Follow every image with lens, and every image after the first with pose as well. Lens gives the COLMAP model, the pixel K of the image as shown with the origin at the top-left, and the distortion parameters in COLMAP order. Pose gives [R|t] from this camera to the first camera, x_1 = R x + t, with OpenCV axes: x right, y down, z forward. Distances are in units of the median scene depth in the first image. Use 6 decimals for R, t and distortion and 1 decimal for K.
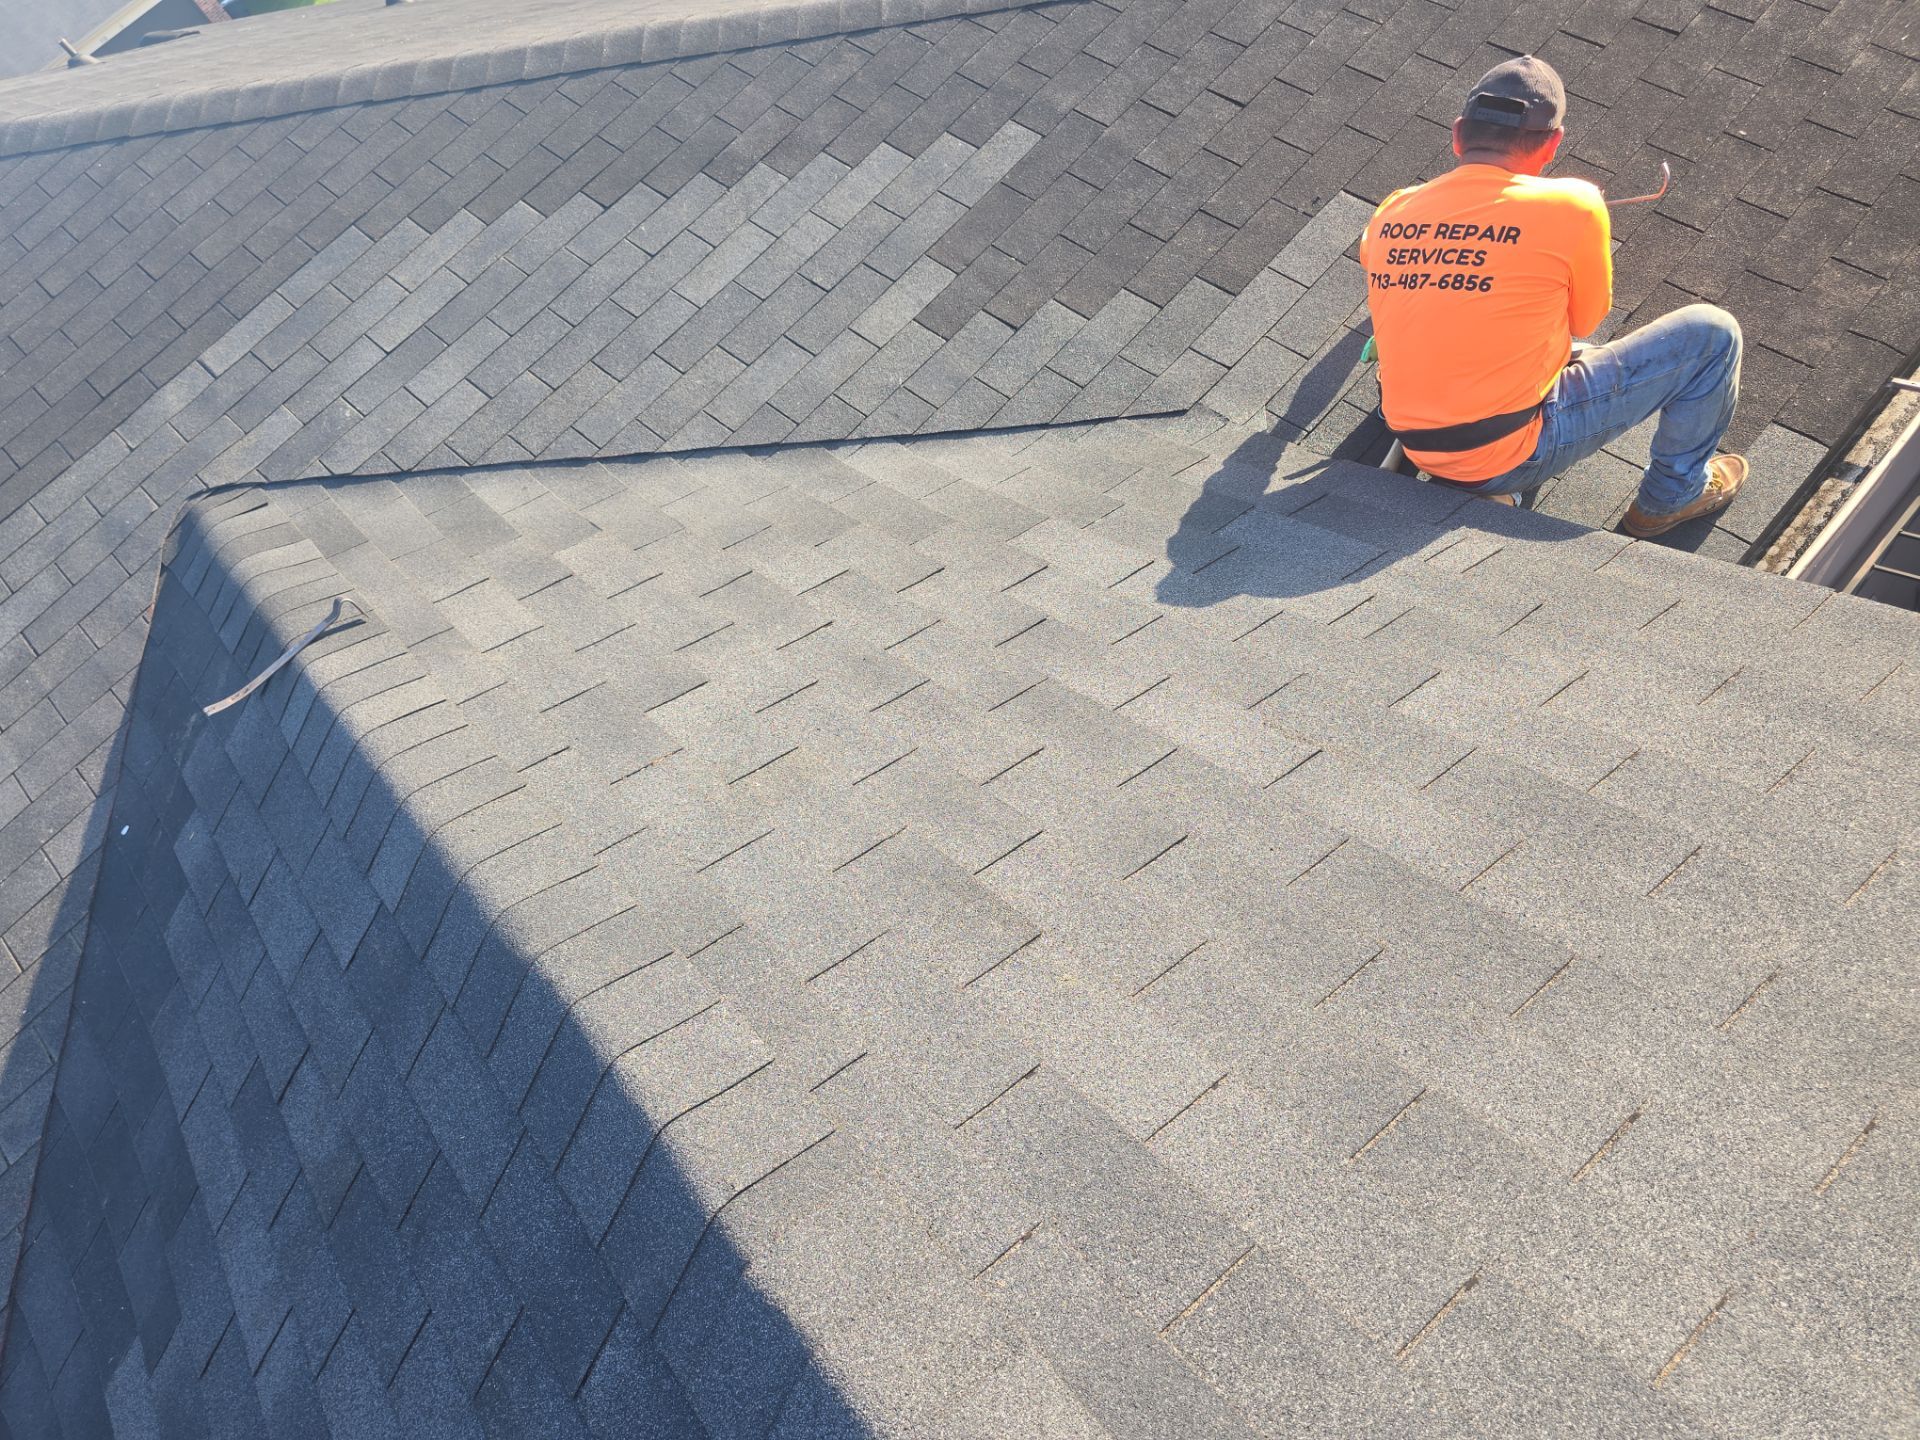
lens RADIAL K [[1294.5, 0, 975.4], [0, 1294.5, 723.4], [0, 0, 1]] dist [0.057859, -0.059160]
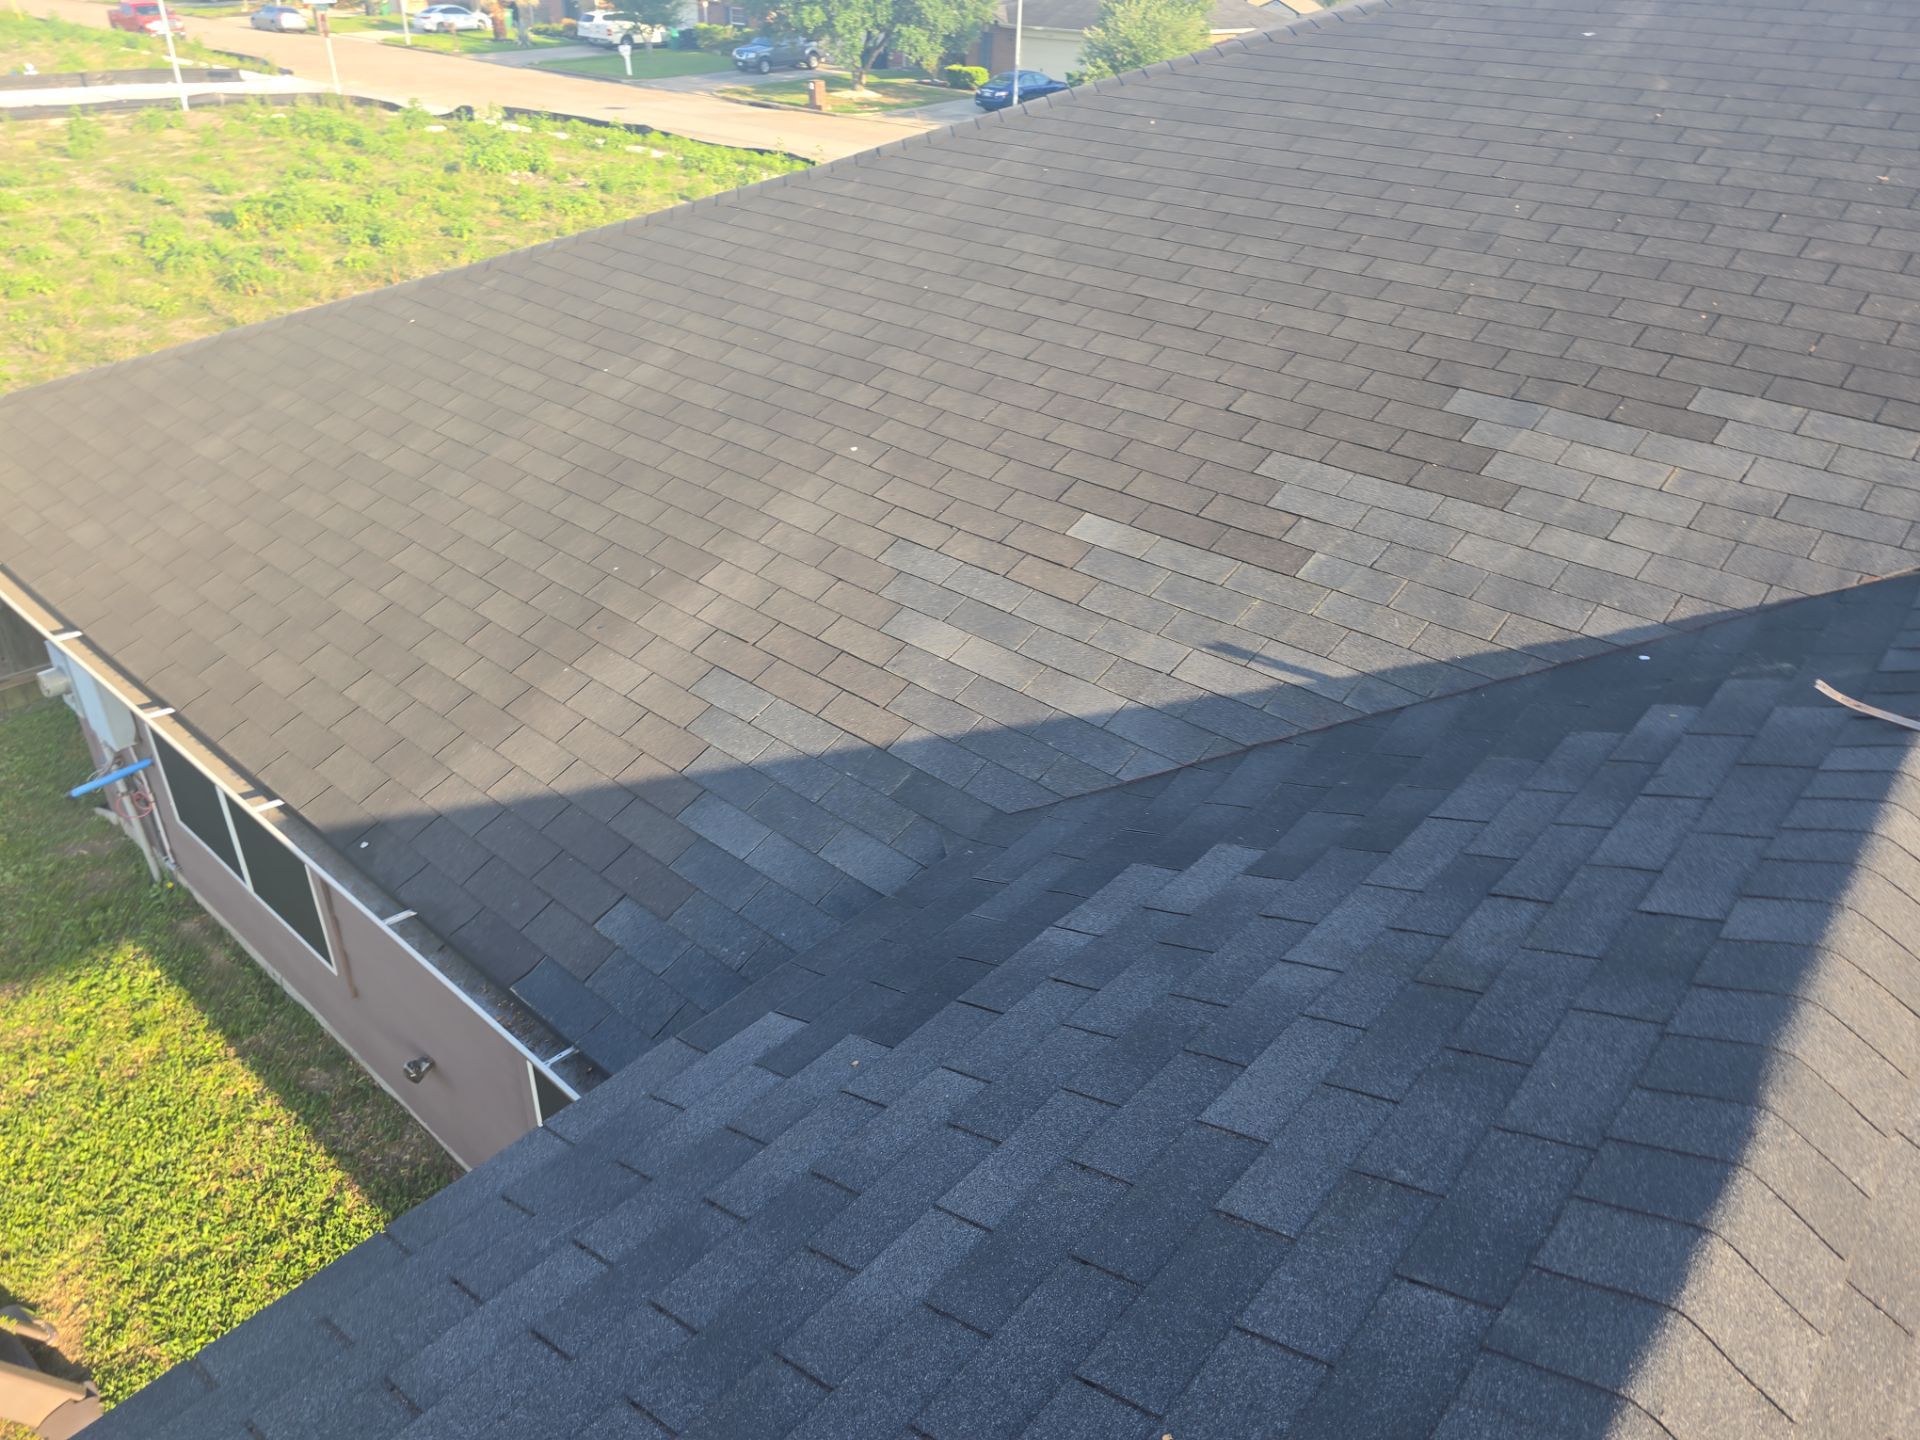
lens RADIAL K [[1294.5, 0, 947.5], [0, 1294.5, 709.0], [0, 0, 1]] dist [0.057859, -0.059160]
pose [[0.089346, 0.822693, -0.561421, -0.060938], [-0.791384, 0.400893, 0.461516, 0.062138], [0.604755, 0.403065, 0.686884, -0.091663]]
